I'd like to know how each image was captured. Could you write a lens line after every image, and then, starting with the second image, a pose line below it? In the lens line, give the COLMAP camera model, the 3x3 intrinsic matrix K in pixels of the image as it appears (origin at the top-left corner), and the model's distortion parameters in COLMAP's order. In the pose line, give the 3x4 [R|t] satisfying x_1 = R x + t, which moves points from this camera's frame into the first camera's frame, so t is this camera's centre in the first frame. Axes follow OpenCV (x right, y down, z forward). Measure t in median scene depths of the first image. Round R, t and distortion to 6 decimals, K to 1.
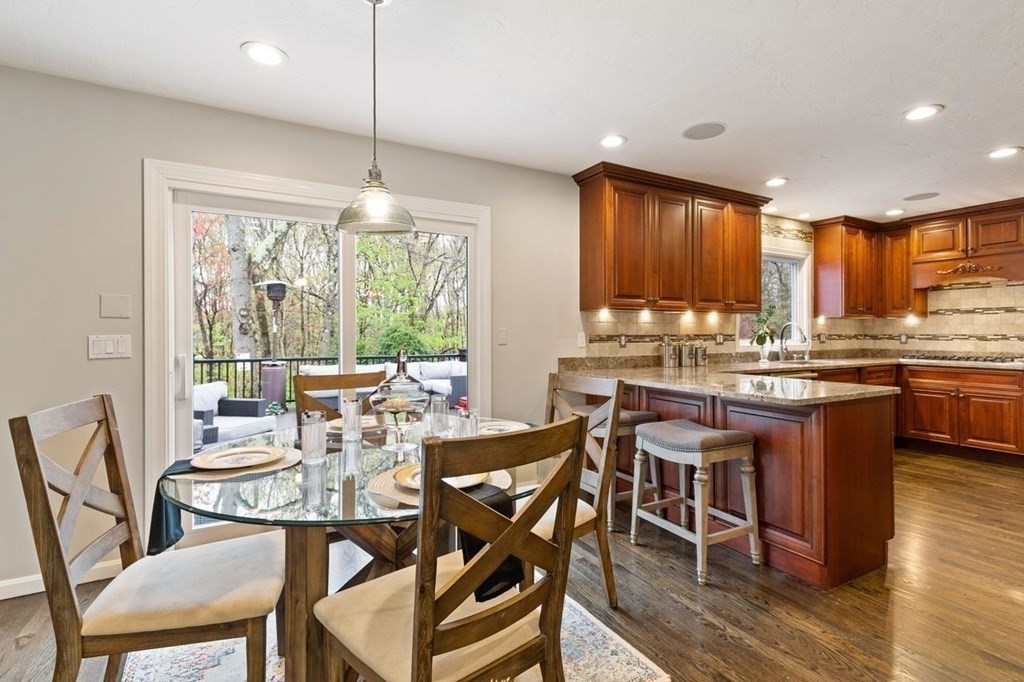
lens RADIAL K [[483.2, 0, 519.5], [0, 483.2, 329.7], [0, 0, 1]] dist [0.002547, 0.000285]
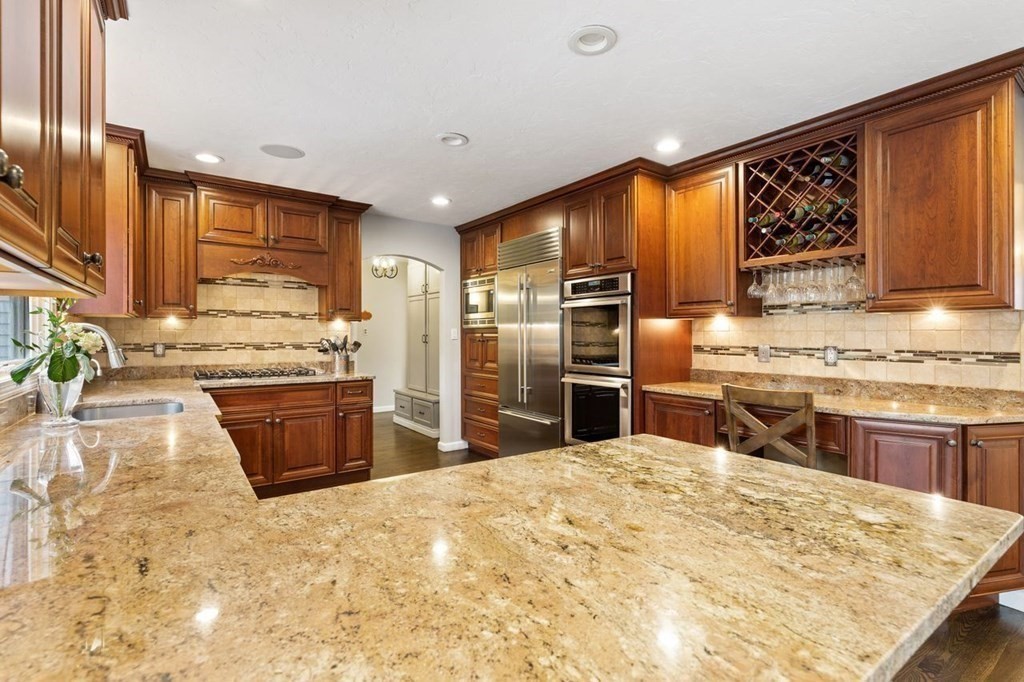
lens RADIAL K [[483.2, 0, 519.5], [0, 483.2, 329.7], [0, 0, 1]] dist [0.002547, 0.000285]
pose [[-0.113528, 0.007161, 0.993509, 0.086873], [-0.010807, 0.999906, -0.008442, -0.011965], [-0.993476, -0.011696, -0.113440, 0.772698]]
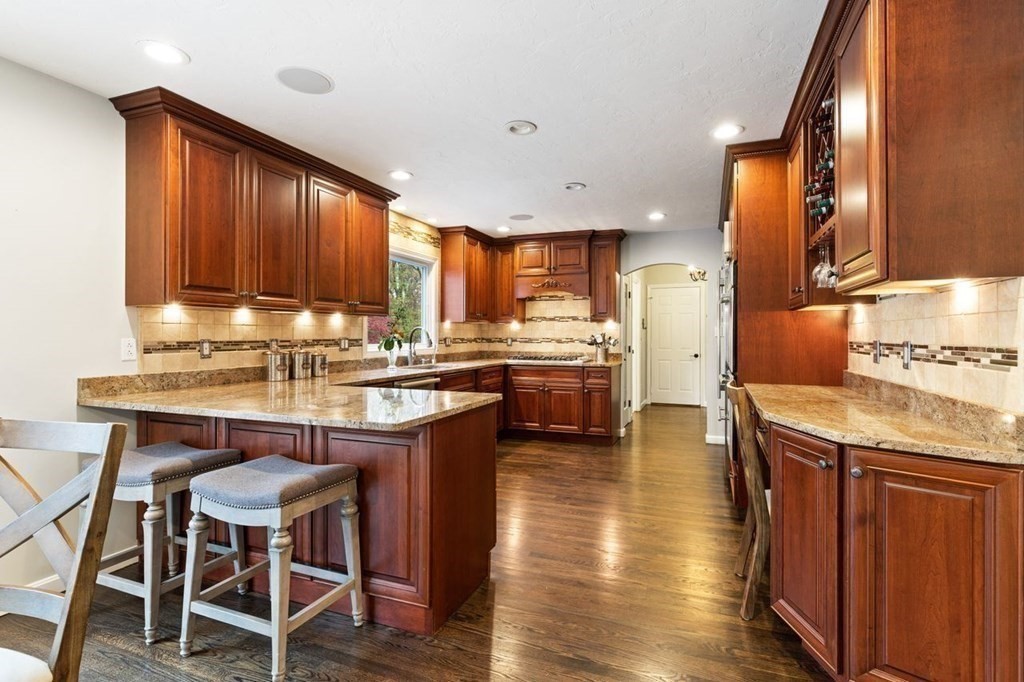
lens RADIAL K [[487.8, 0, 523.7], [0, 487.8, 333.7], [0, 0, 1]] dist [-0.000094, -0.000102]
pose [[0.769158, 0.003163, 0.639050, 0.108854], [-0.006790, 0.999972, 0.003223, -0.005728], [-0.639022, -0.006818, 0.769158, 0.121109]]
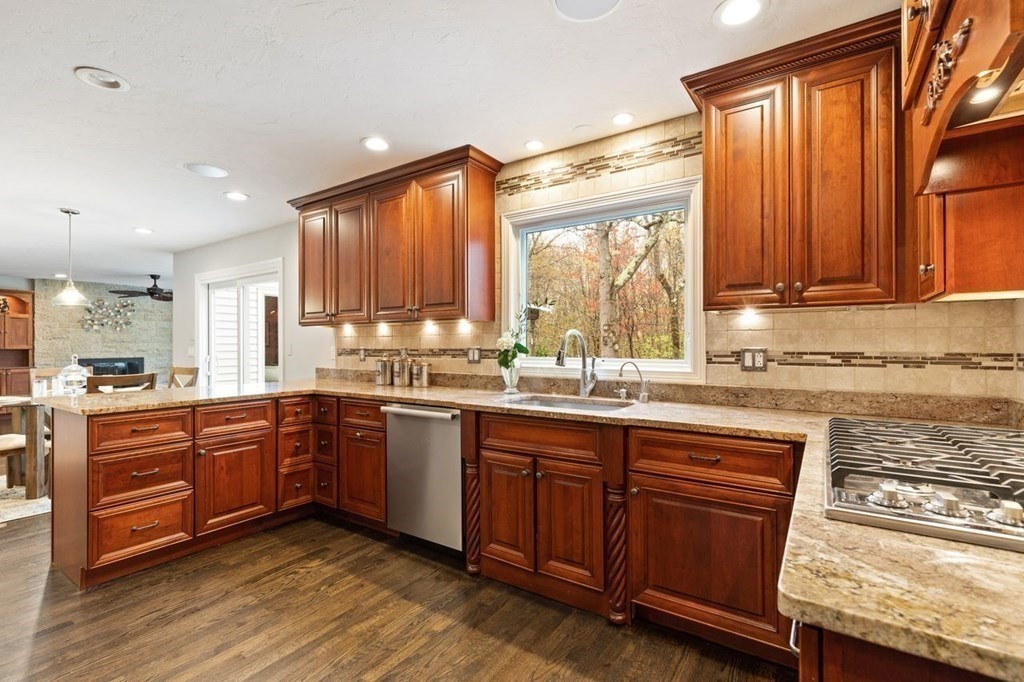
lens RADIAL K [[462.5, 0, 505.7], [0, 462.5, 344.8], [0, 0, 1]] dist [0.001198, 0.000024]
pose [[0.443384, 0.000535, -0.896332, 1.191752], [0.008617, 0.999951, 0.004859, 0.000152], [0.896290, -0.009879, 0.443358, 0.817910]]
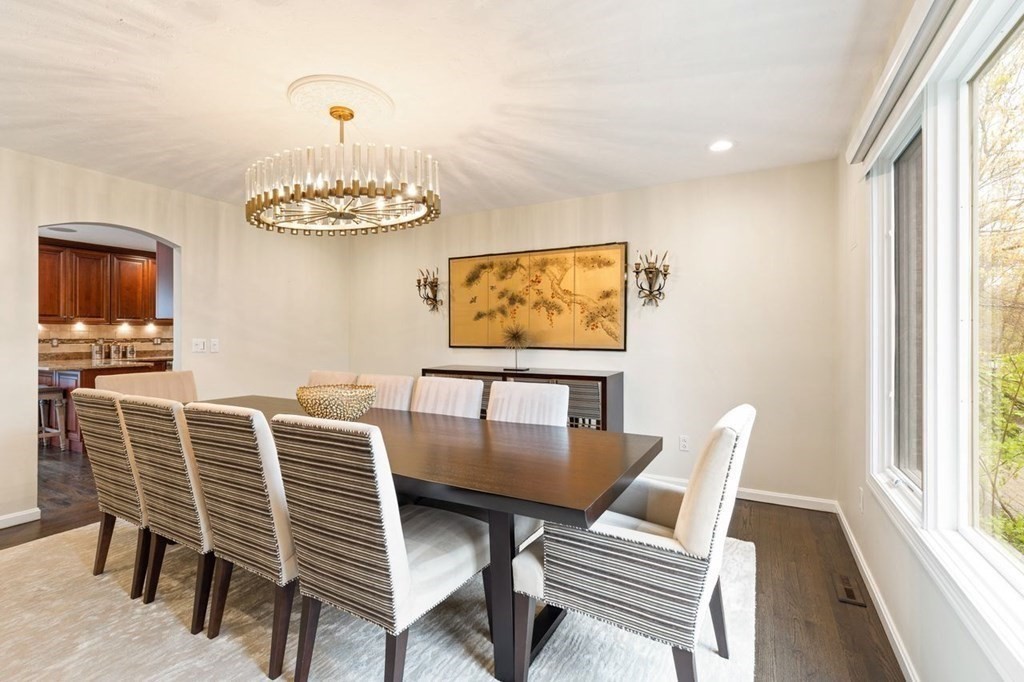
lens RADIAL K [[474.9, 0, 489.2], [0, 474.9, 335.5], [0, 0, 1]] dist [-0.000205, -0.000132]
pose [[0.857684, 0.002062, 0.514174, 0.611564], [-0.004710, 0.999982, 0.003847, -0.012169], [-0.514156, -0.005721, 0.857677, -1.005579]]
